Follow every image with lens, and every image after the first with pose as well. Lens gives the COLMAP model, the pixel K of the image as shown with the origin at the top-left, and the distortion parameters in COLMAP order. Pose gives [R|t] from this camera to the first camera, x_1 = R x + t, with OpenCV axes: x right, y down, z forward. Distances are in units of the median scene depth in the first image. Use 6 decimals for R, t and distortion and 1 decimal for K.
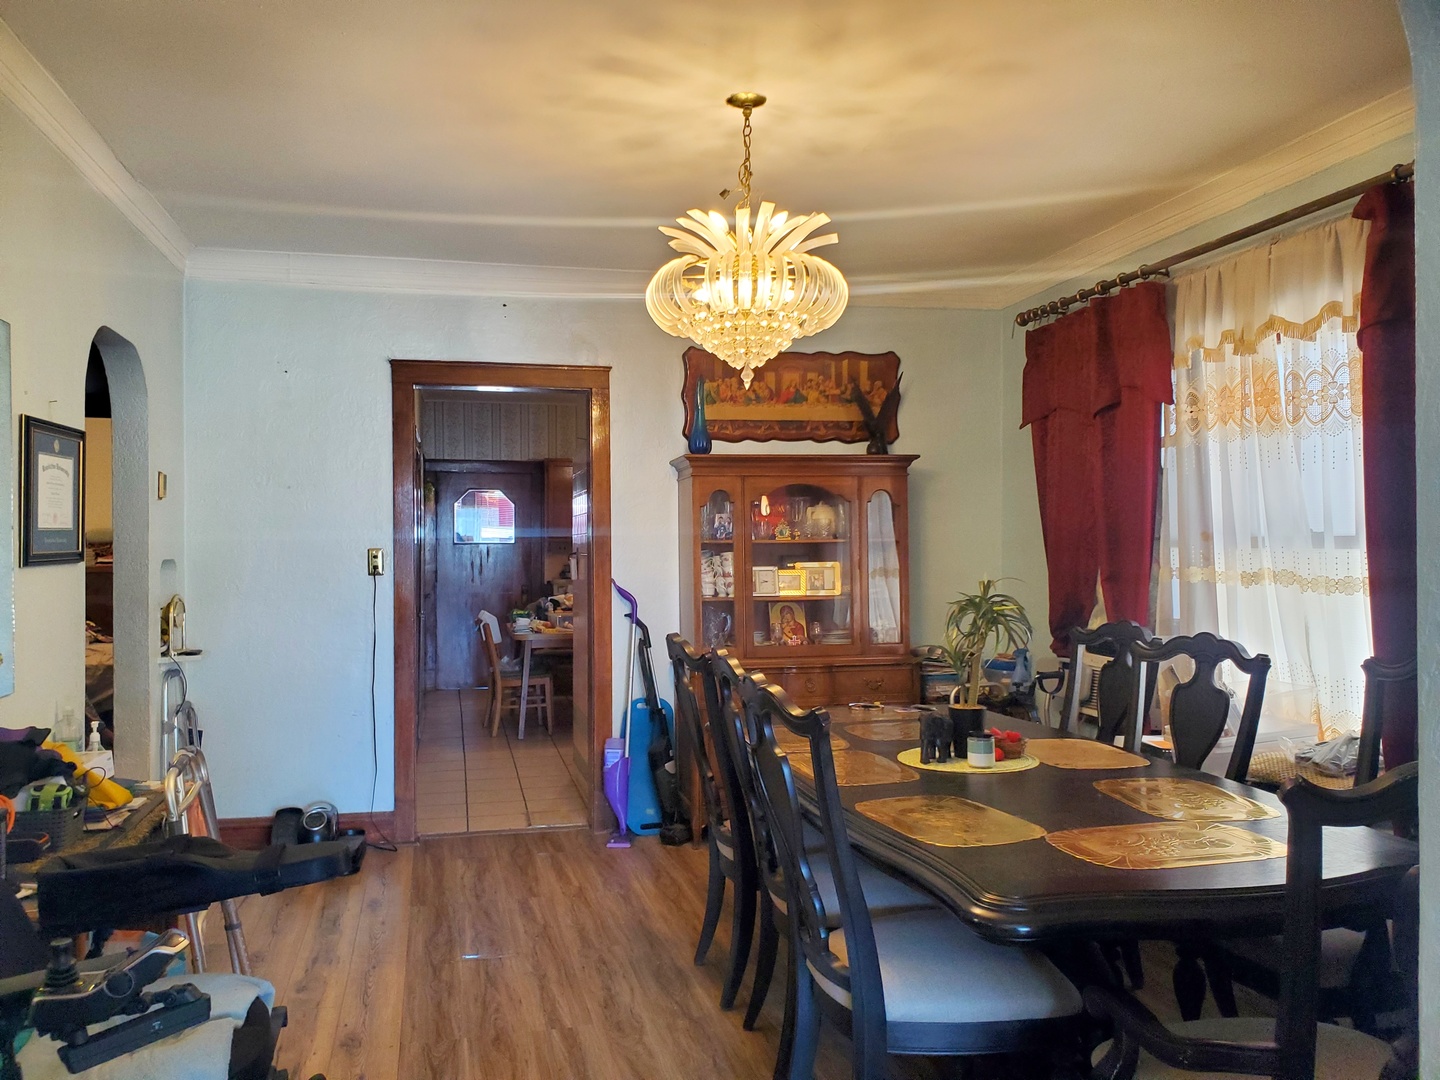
lens RADIAL K [[1109.3, 0, 722.1], [0, 1109.3, 539.4], [0, 0, 1]] dist [0.019519, -0.013498]
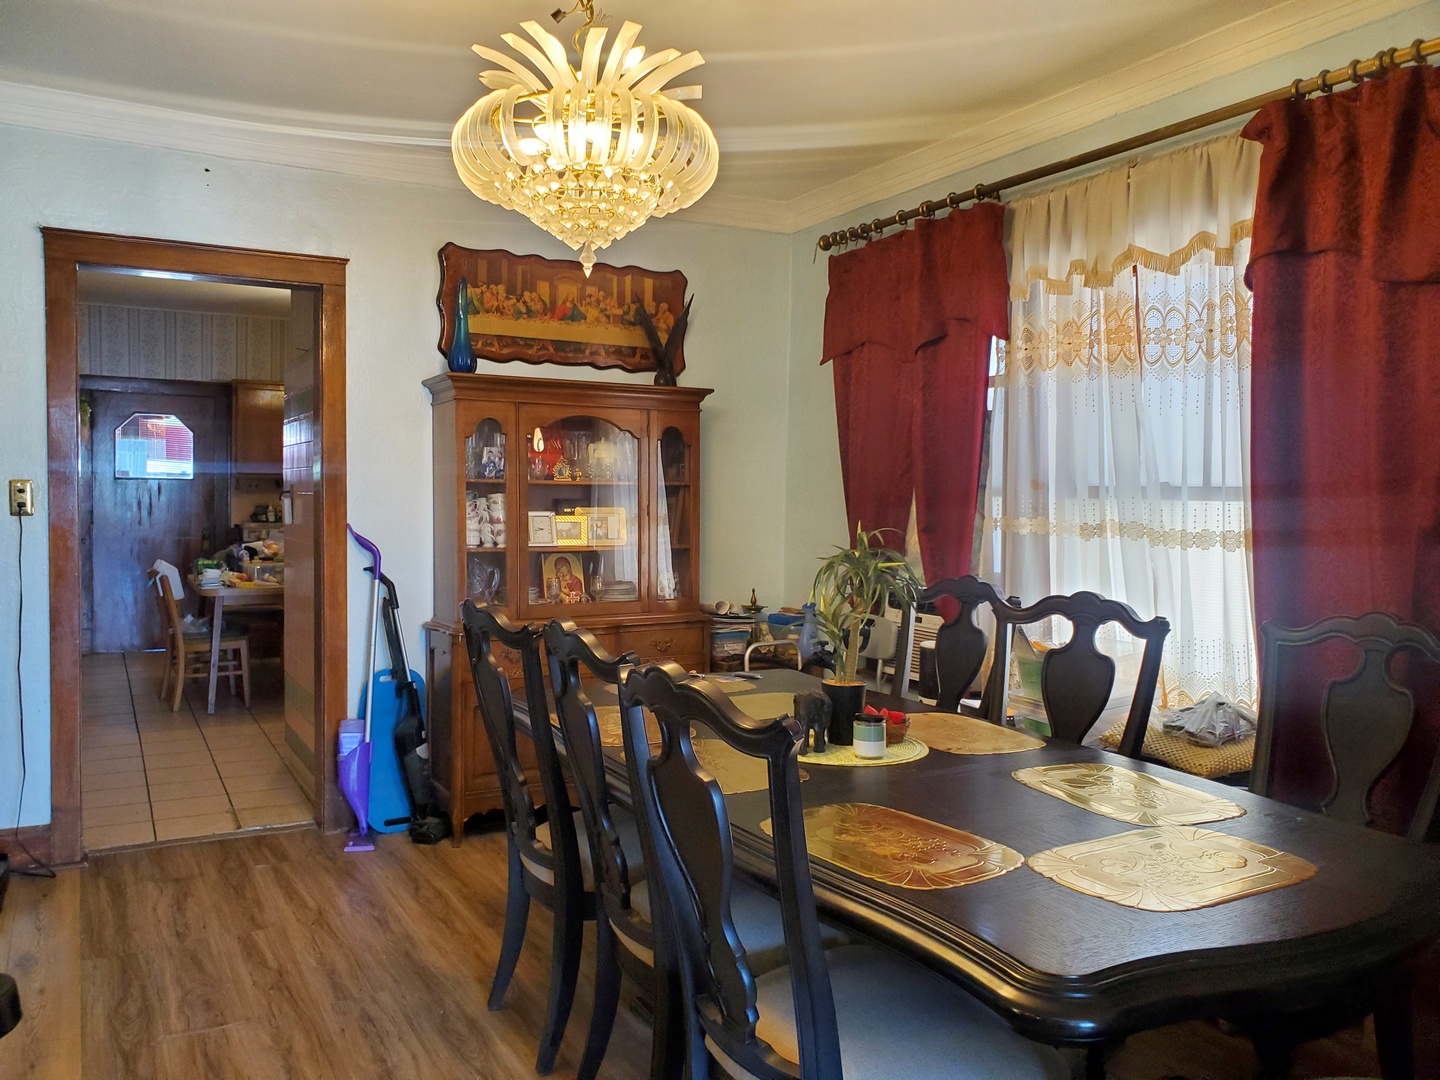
lens RADIAL K [[1109.3, 0, 715.5], [0, 1109.3, 537.1], [0, 0, 1]] dist [0.019519, -0.013498]
pose [[0.963758, 0.007146, 0.266684, -0.061830], [-0.019431, 0.998867, 0.043452, 0.004883], [-0.266071, -0.047059, 0.962804, 0.152628]]
